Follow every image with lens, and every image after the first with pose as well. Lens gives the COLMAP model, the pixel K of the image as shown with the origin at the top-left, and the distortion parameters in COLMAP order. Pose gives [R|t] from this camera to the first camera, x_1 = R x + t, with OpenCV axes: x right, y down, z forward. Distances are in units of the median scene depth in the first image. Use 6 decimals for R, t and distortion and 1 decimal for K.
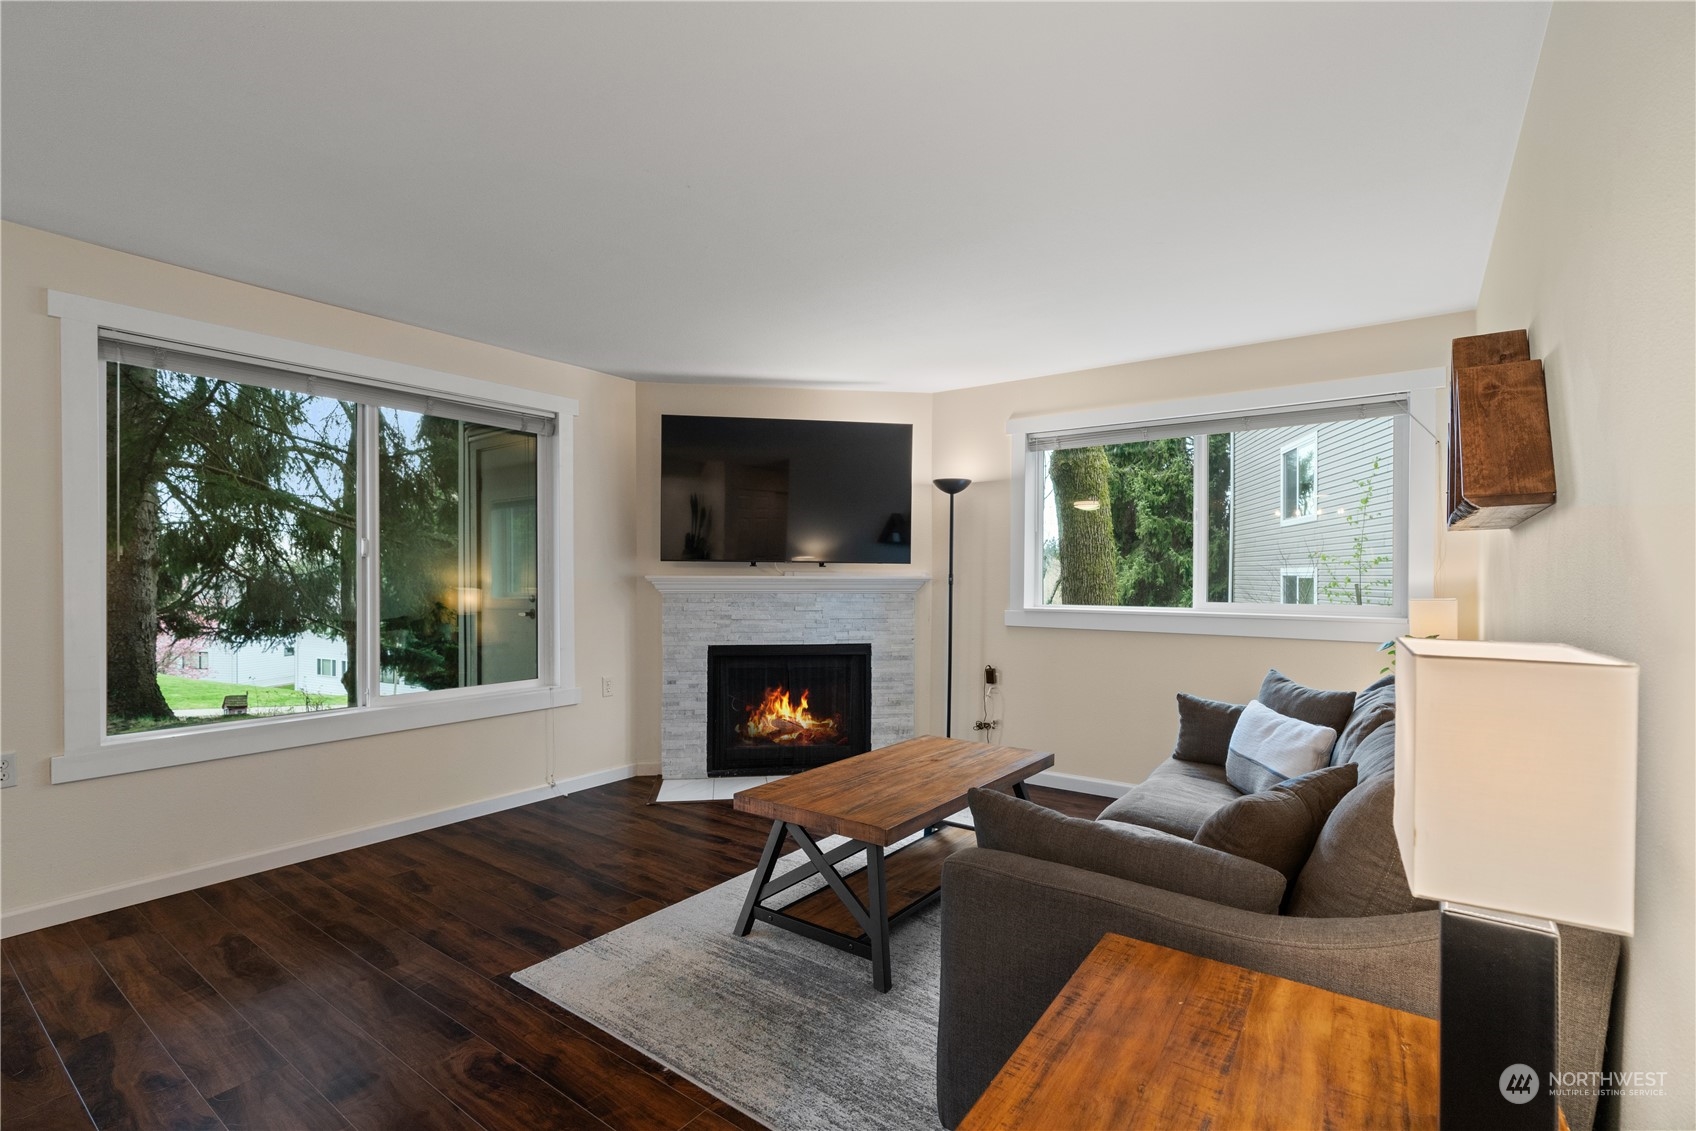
lens RADIAL K [[767.1, 0, 841.9], [0, 767.1, 577.5], [0, 0, 1]] dist [-0.003457, 0.000499]
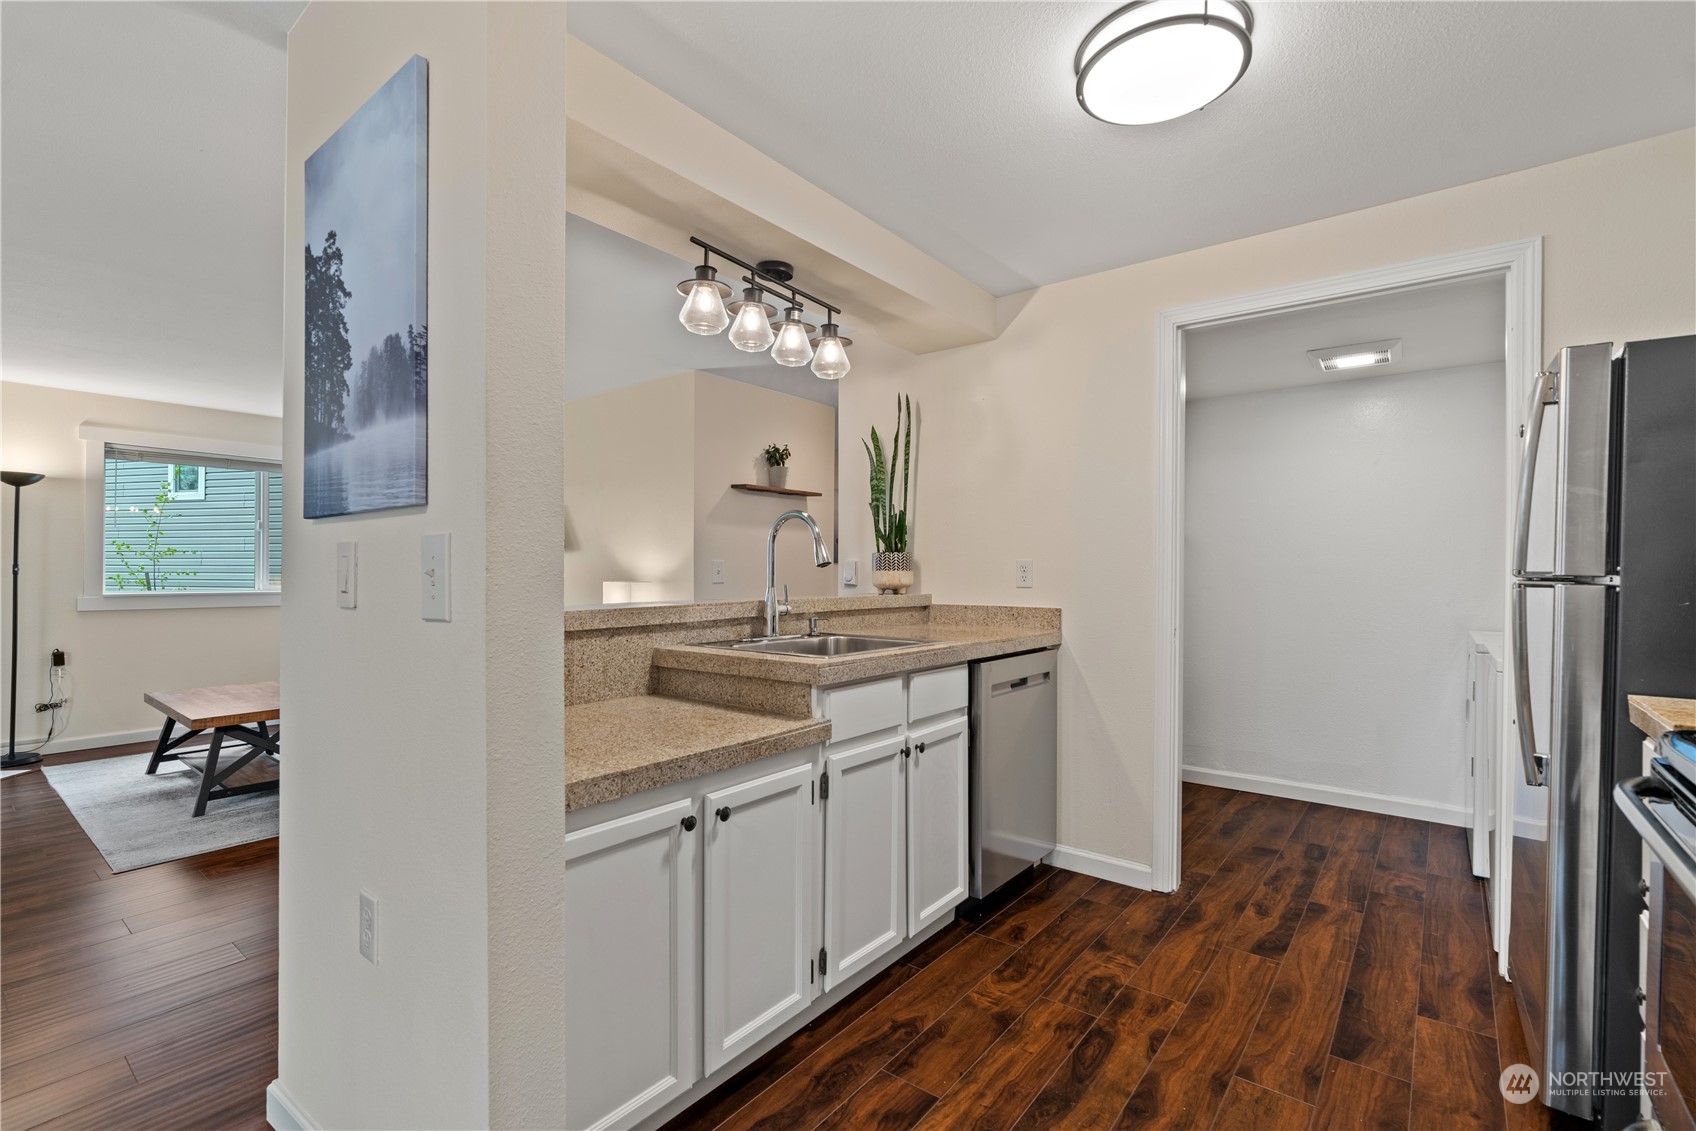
lens RADIAL K [[758.9, 0, 848.2], [0, 758.9, 571.4], [0, 0, 1]] dist [-0.002972, 0.000158]
pose [[0.040079, -0.004163, 0.999188, -0.841537], [-0.002450, 0.999988, 0.004265, -0.001948], [-0.999193, -0.002619, 0.040069, -0.157517]]
